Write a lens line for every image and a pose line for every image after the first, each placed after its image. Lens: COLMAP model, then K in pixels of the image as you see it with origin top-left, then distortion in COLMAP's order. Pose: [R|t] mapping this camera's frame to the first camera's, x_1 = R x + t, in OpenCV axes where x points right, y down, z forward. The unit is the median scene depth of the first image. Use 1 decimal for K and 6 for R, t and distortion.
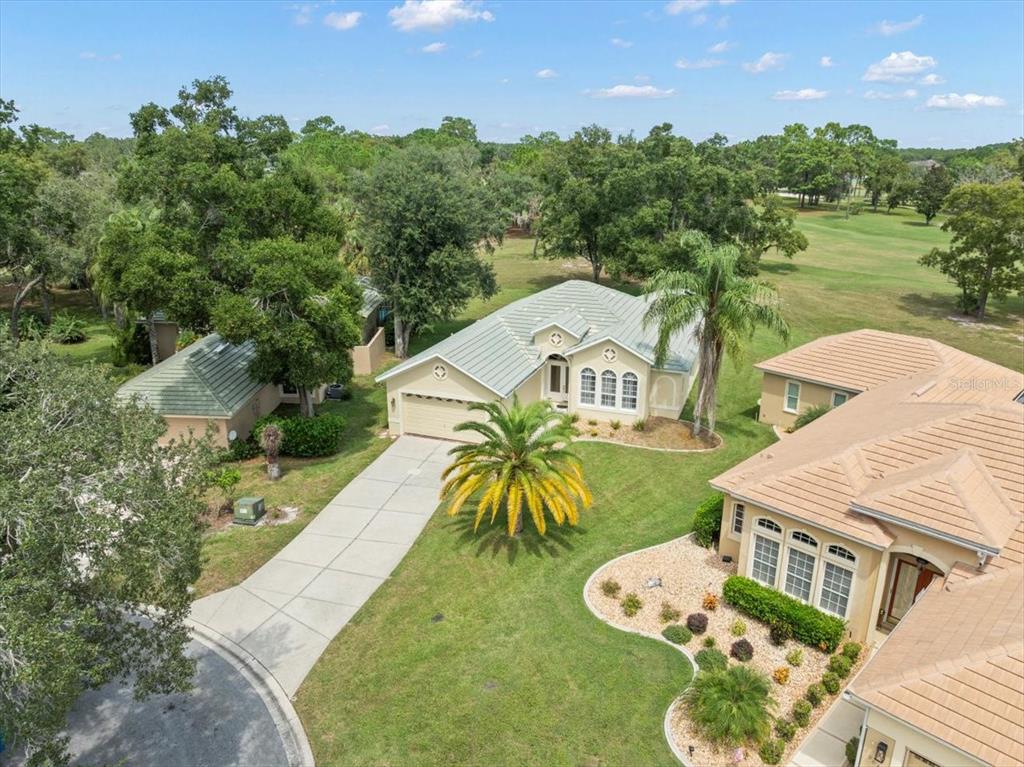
lens RADIAL K [[712.6, 0, 511.7], [0, 712.6, 377.4], [0, 0, 1]] dist [-0.037985, -0.001703]
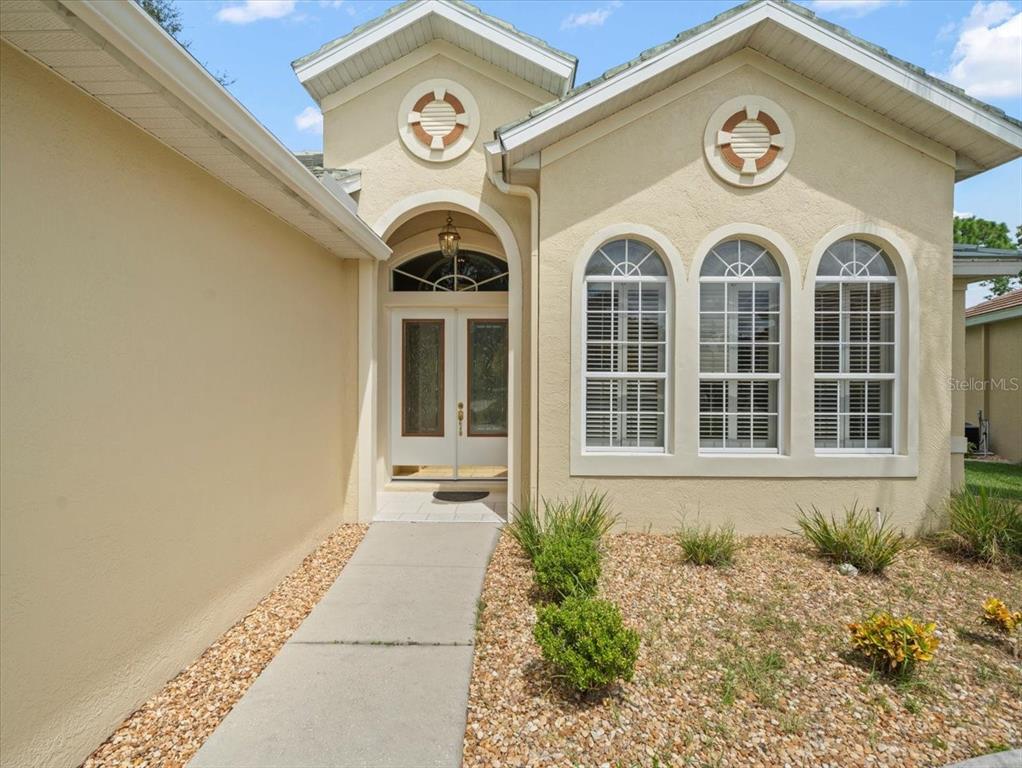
lens RADIAL K [[453.2, 0, 490.7], [0, 453.2, 374.3], [0, 0, 1]] dist [-0.002538, 0.000233]
pose [[0.946375, -0.002402, 0.323061, 0.039116], [0.104409, 0.948586, -0.298803, 0.056240], [-0.305733, 0.316510, 0.897969, 0.998231]]
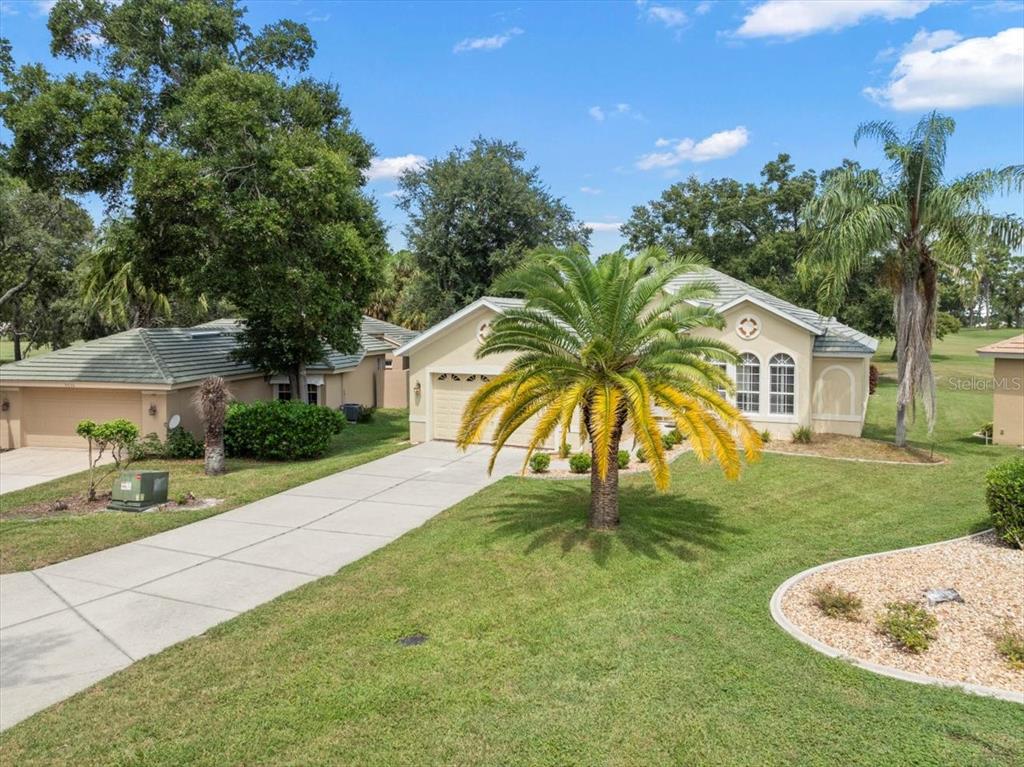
lens RADIAL K [[712.6, 0, 516.8], [0, 712.6, 361.2], [0, 0, 1]] dist [-0.037985, -0.001703]
pose [[0.993714, 0.005174, -0.111832, -0.000890], [-0.035931, 0.960825, -0.274817, 0.198198], [0.106029, 0.277107, 0.954971, 0.386176]]
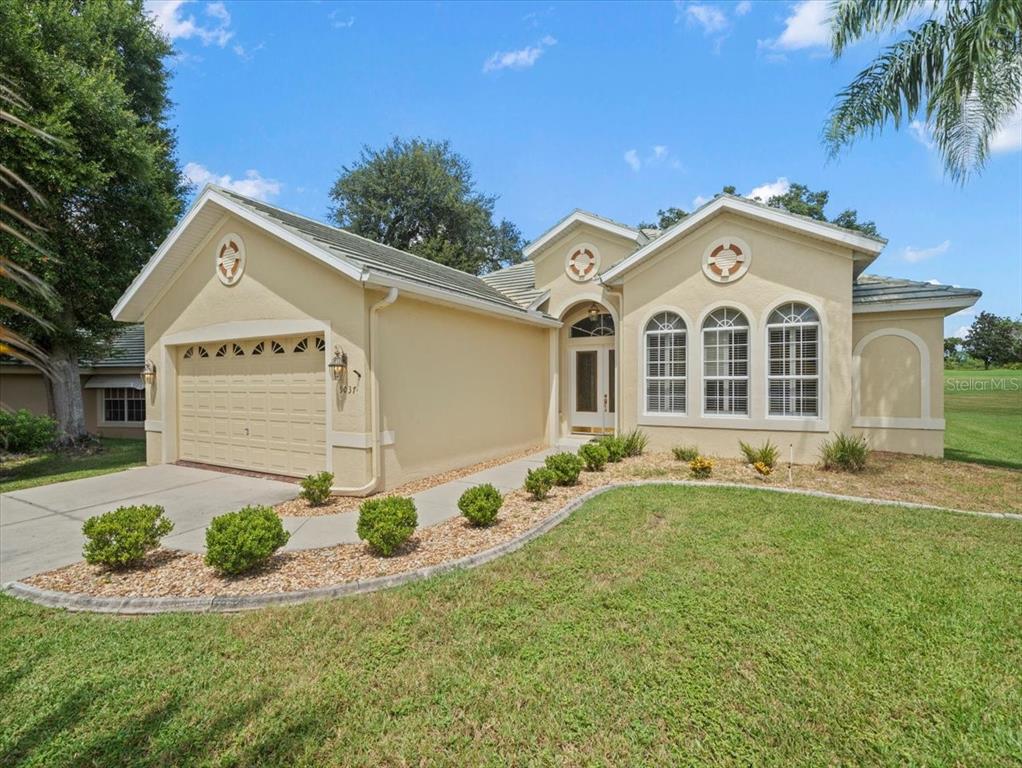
lens RADIAL K [[453.2, 0, 514.2], [0, 453.2, 390.8], [0, 0, 1]] dist [-0.002538, 0.000233]
pose [[0.987714, -0.004669, -0.156204, 0.070738], [-0.043458, 0.951921, -0.303246, 0.114817], [0.150110, 0.306308, 0.940022, 0.838028]]
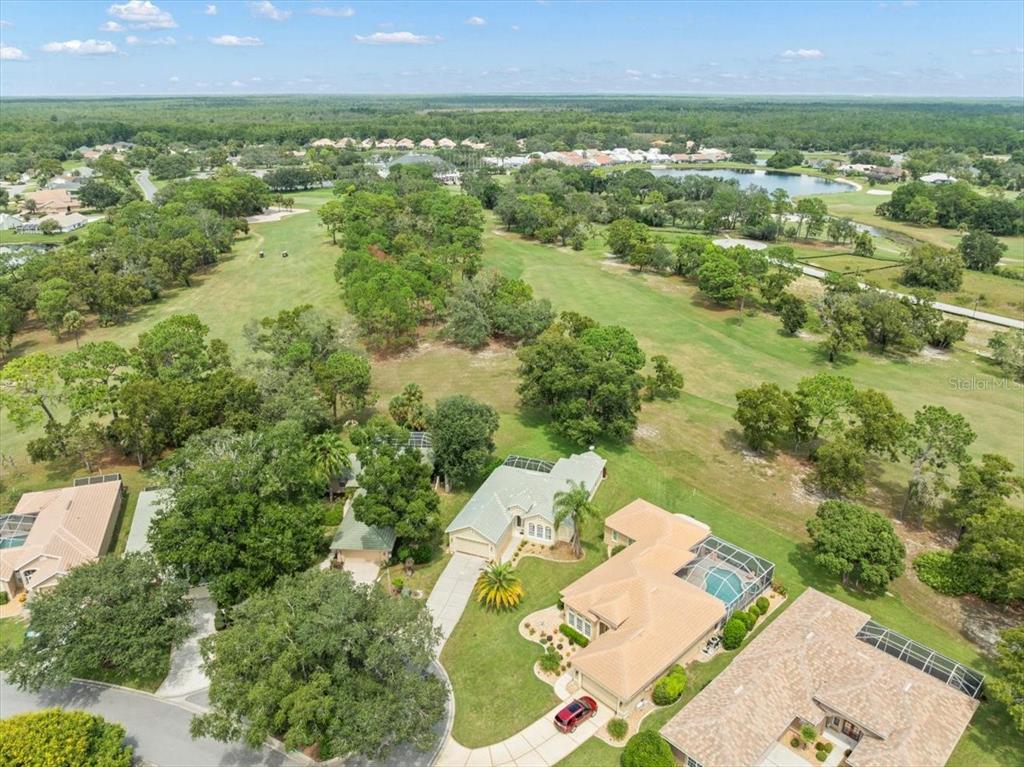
lens RADIAL K [[712.6, 0, 515.6], [0, 712.6, 382.2], [0, 0, 1]] dist [-0.037985, -0.001703]
pose [[1.000000, 0.000765, -0.000213, 0.058545], [-0.000744, 0.996387, 0.084928, -0.760281], [0.000277, -0.084928, 0.996387, -1.498888]]
